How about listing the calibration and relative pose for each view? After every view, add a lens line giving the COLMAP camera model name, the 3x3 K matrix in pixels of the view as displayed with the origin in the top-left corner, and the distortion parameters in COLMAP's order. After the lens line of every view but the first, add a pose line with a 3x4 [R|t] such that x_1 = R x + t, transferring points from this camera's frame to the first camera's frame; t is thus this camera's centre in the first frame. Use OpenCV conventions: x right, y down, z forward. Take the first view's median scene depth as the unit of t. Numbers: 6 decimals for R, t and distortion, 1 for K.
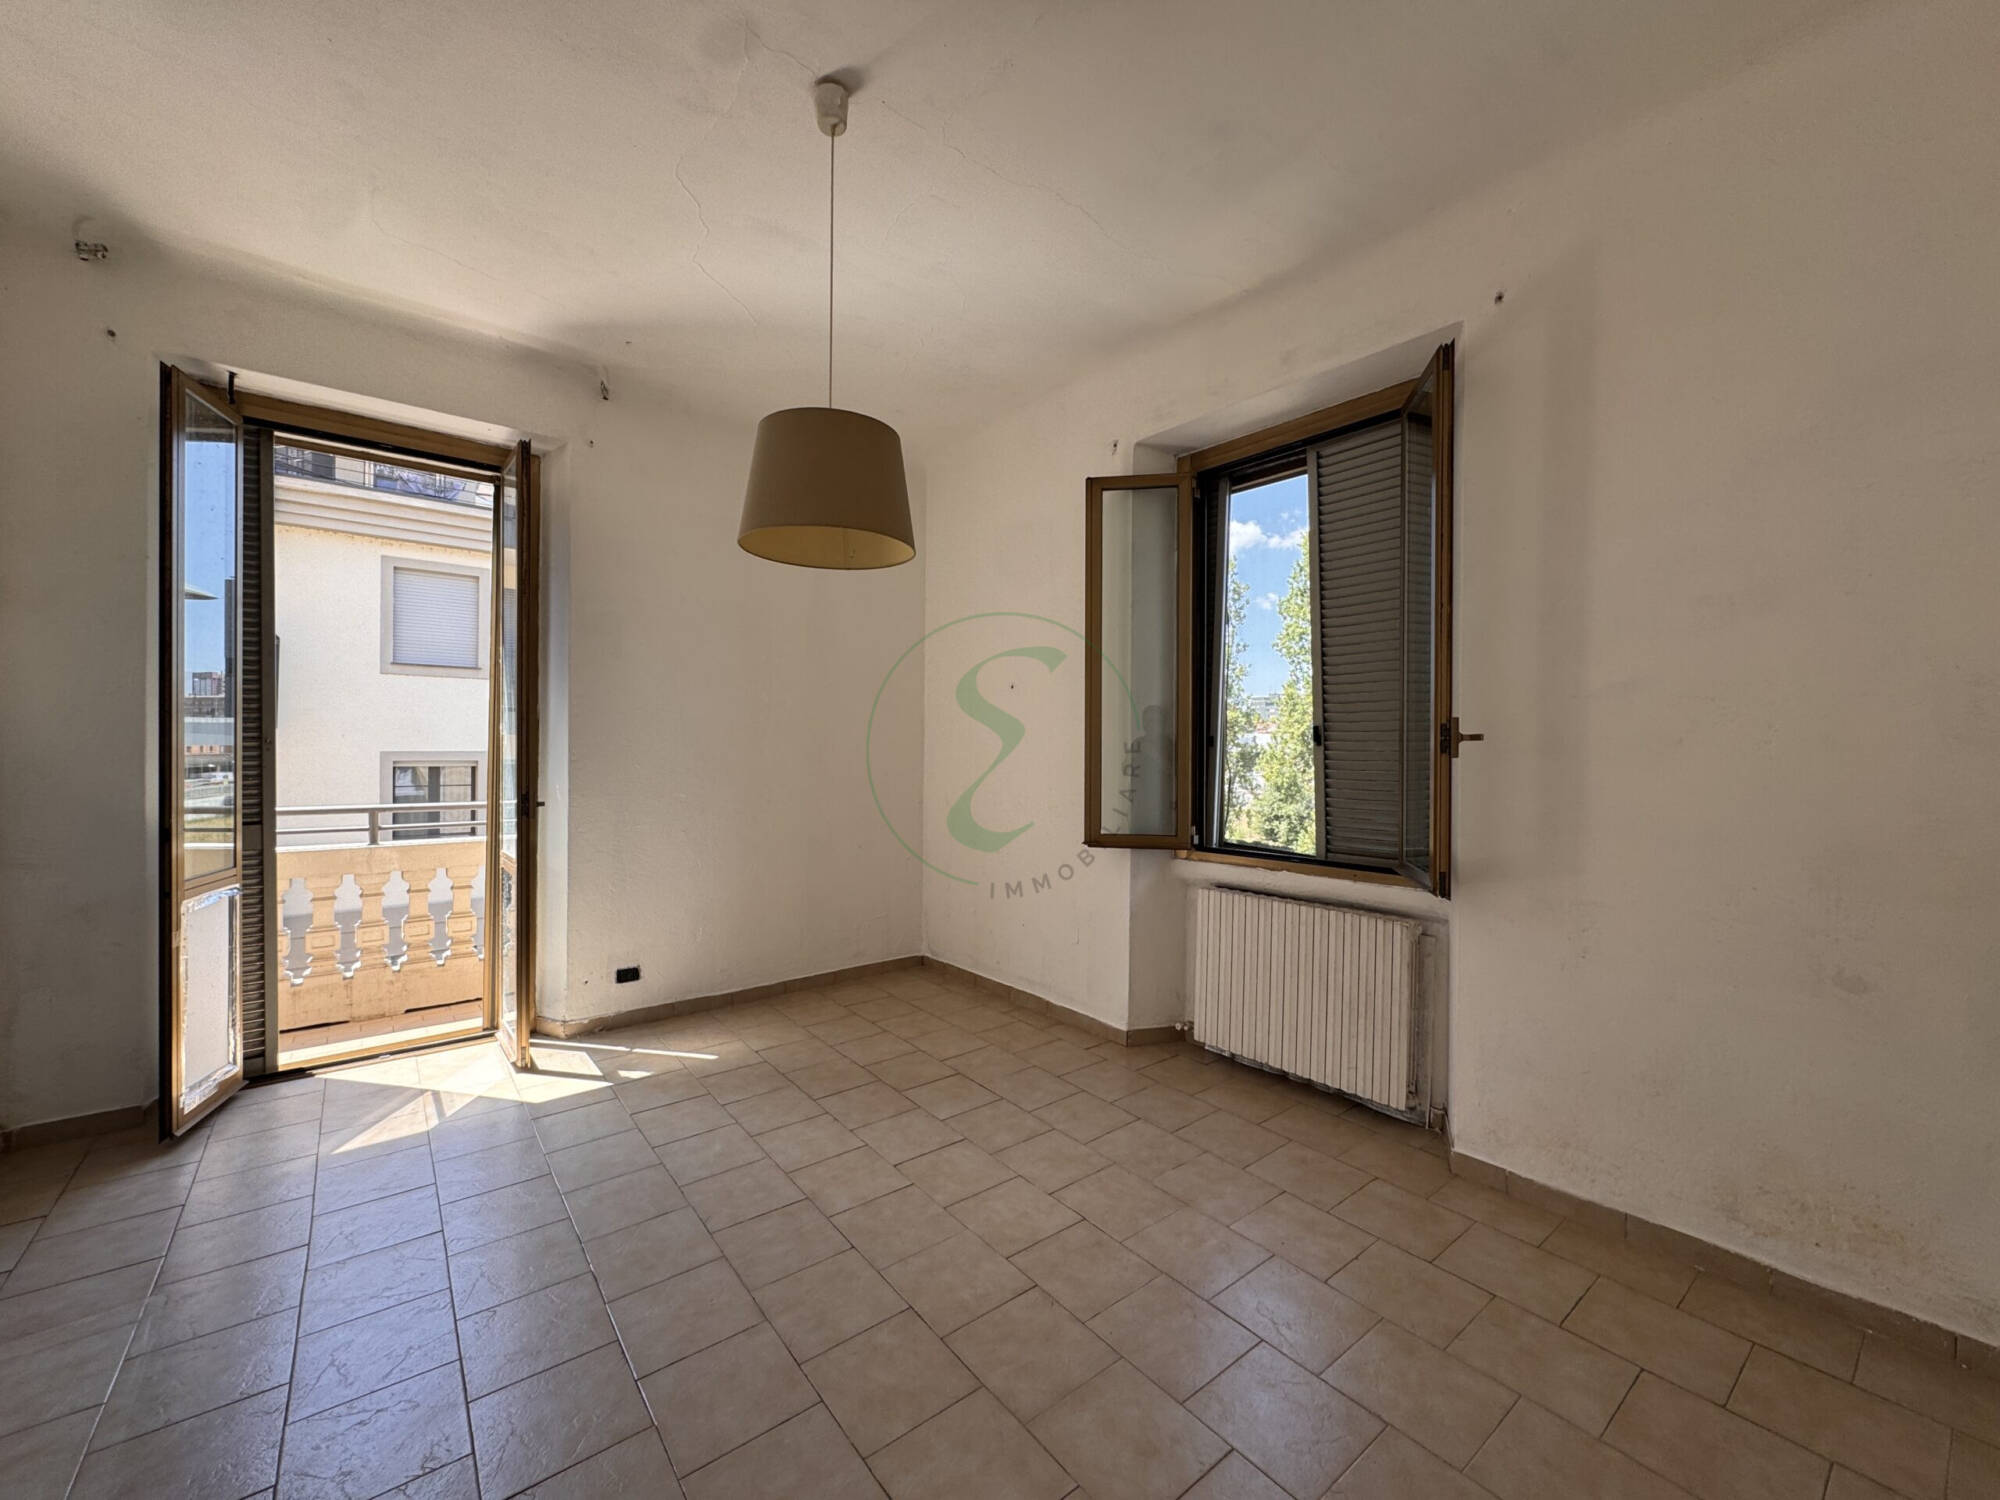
lens RADIAL K [[791.8, 0, 999.7], [0, 791.8, 749.7], [0, 0, 1]] dist [-0.002263, 0.000111]
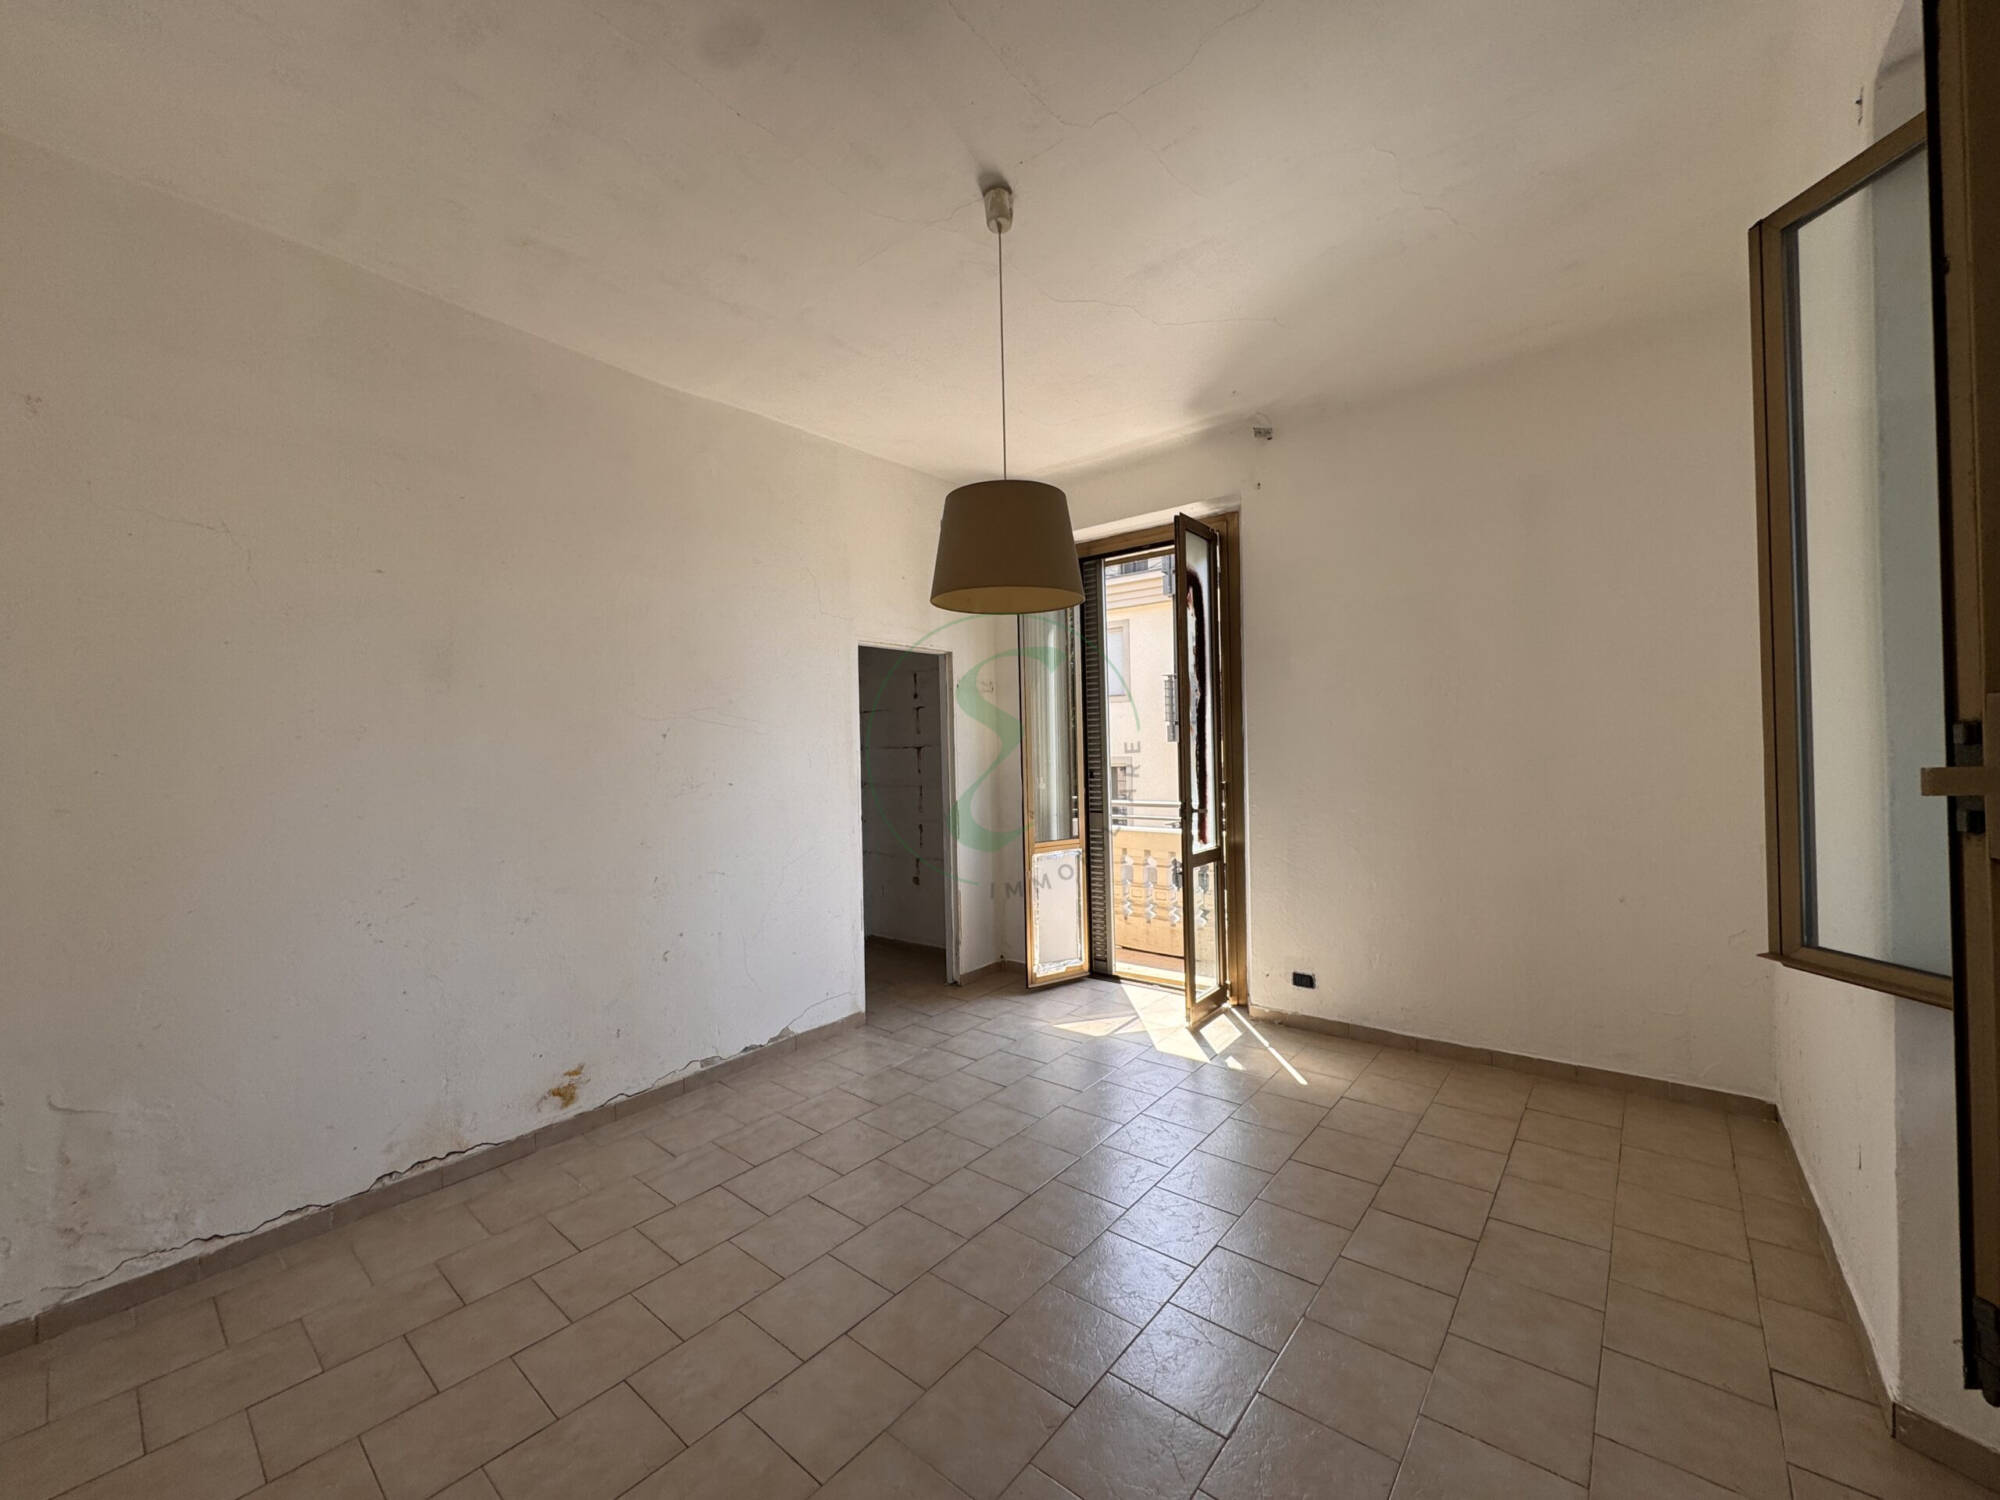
lens RADIAL K [[791.8, 0, 1001.6], [0, 791.8, 753.4], [0, 0, 1]] dist [-0.002263, 0.000111]
pose [[0.207869, -0.009622, -0.978109, 0.558857], [0.022998, 0.999723, -0.004947, -0.020579], [0.977886, -0.021466, 0.208033, 0.481642]]
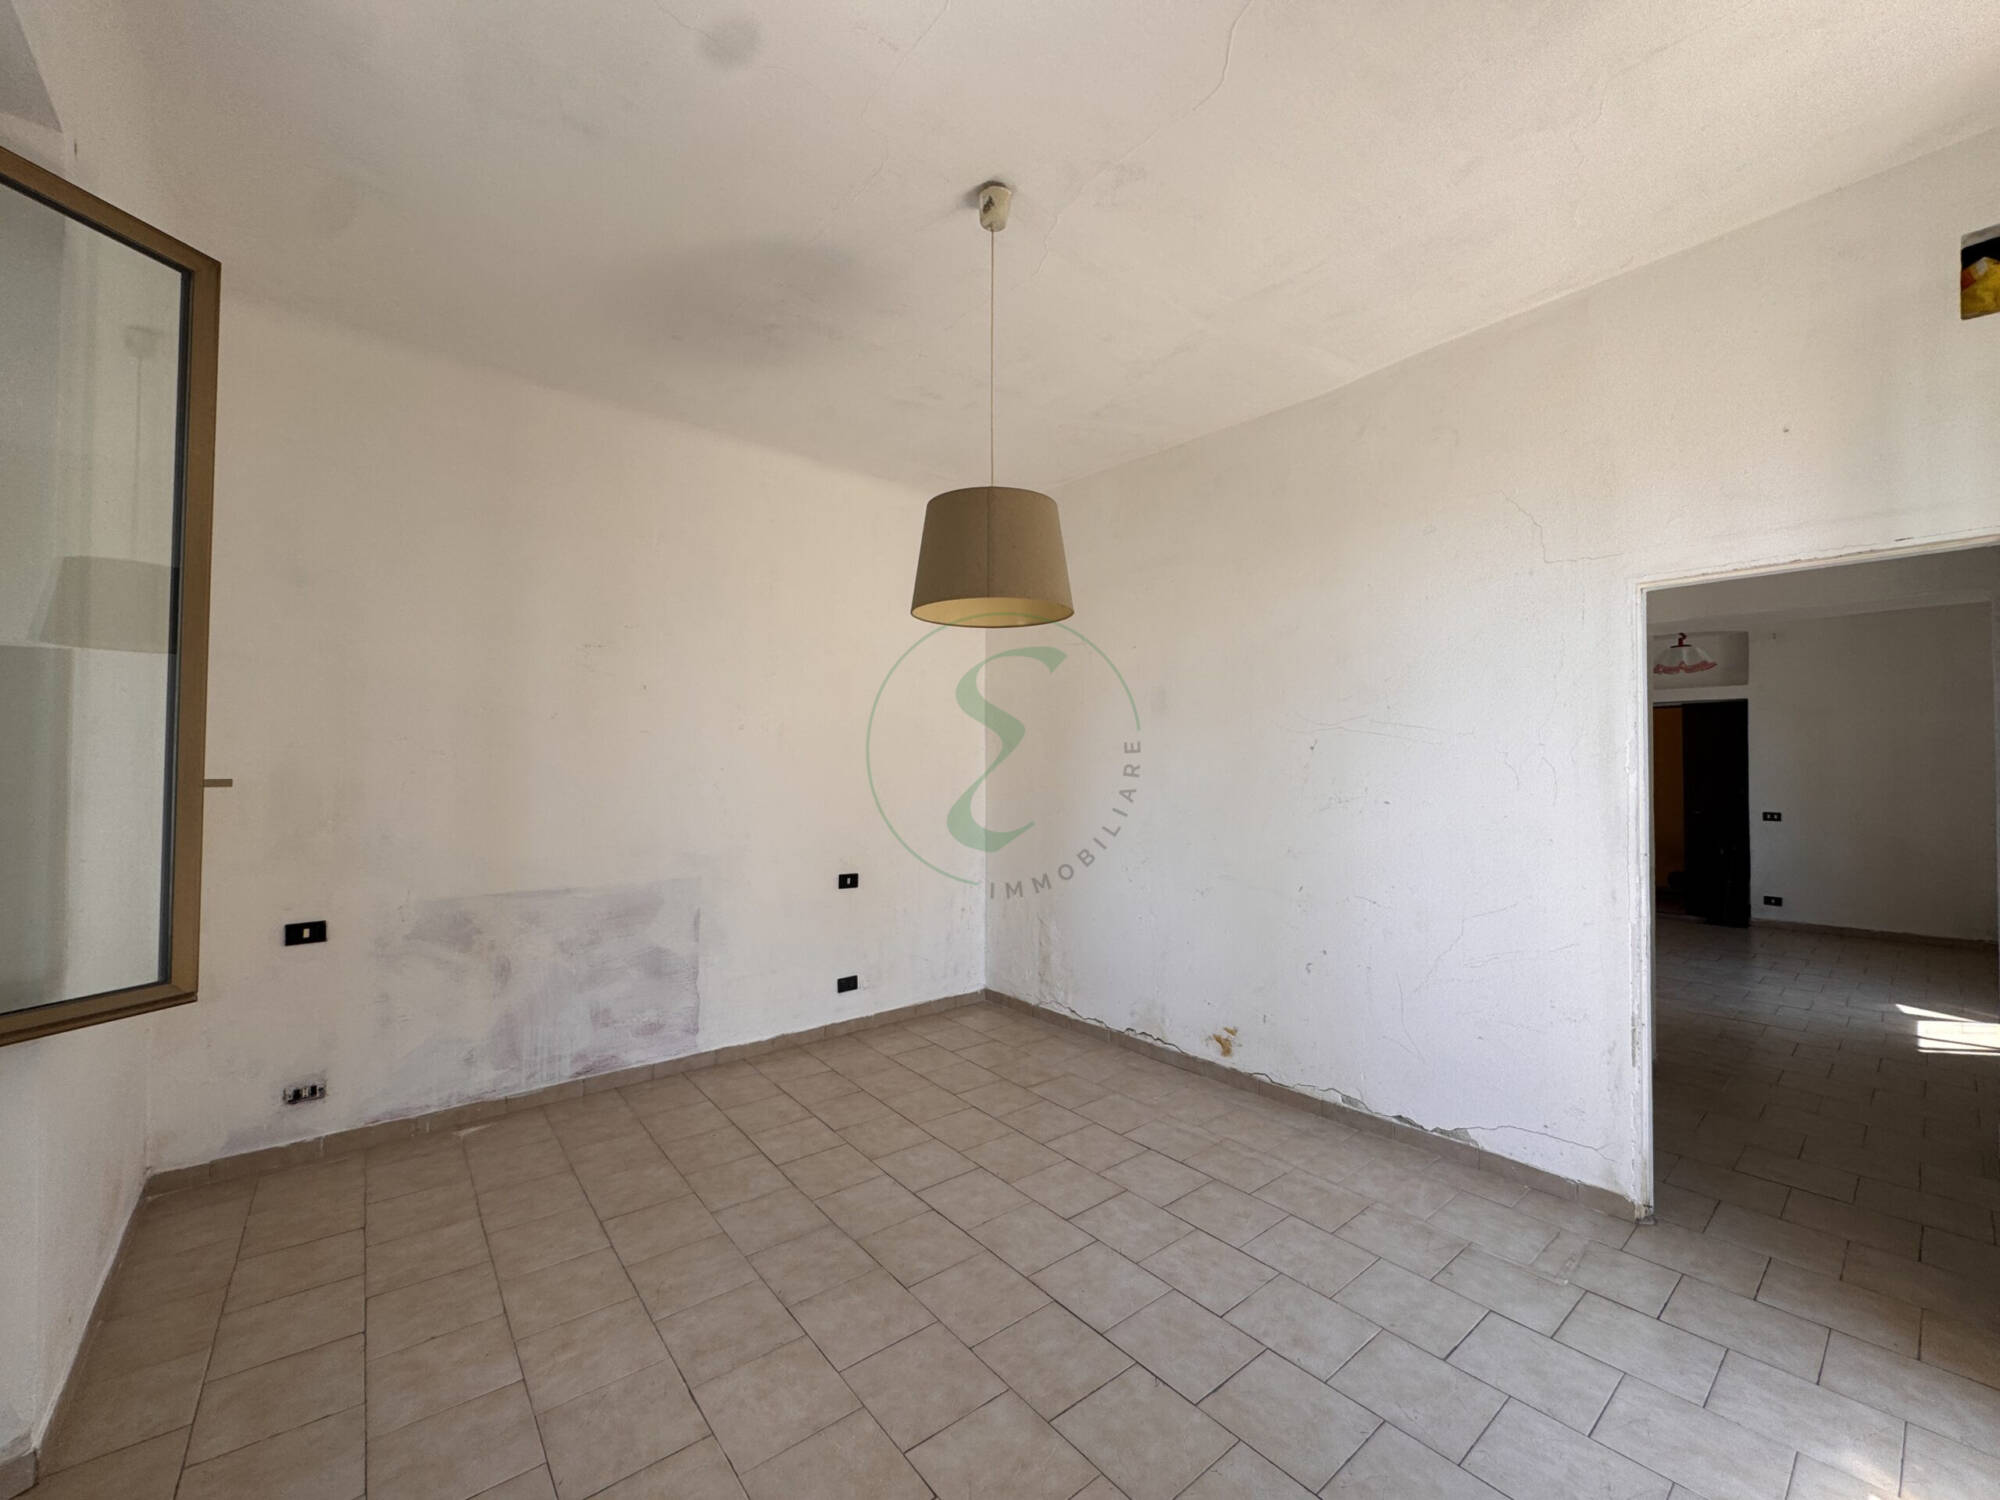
lens RADIAL K [[791.8, 0, 1003.7], [0, 791.8, 758.3], [0, 0, 1]] dist [-0.002263, 0.000111]
pose [[-0.999777, -0.011805, -0.017511, -0.136134], [-0.011594, 0.999859, -0.012141, -0.028677], [0.017652, -0.011935, -0.999773, 1.311251]]
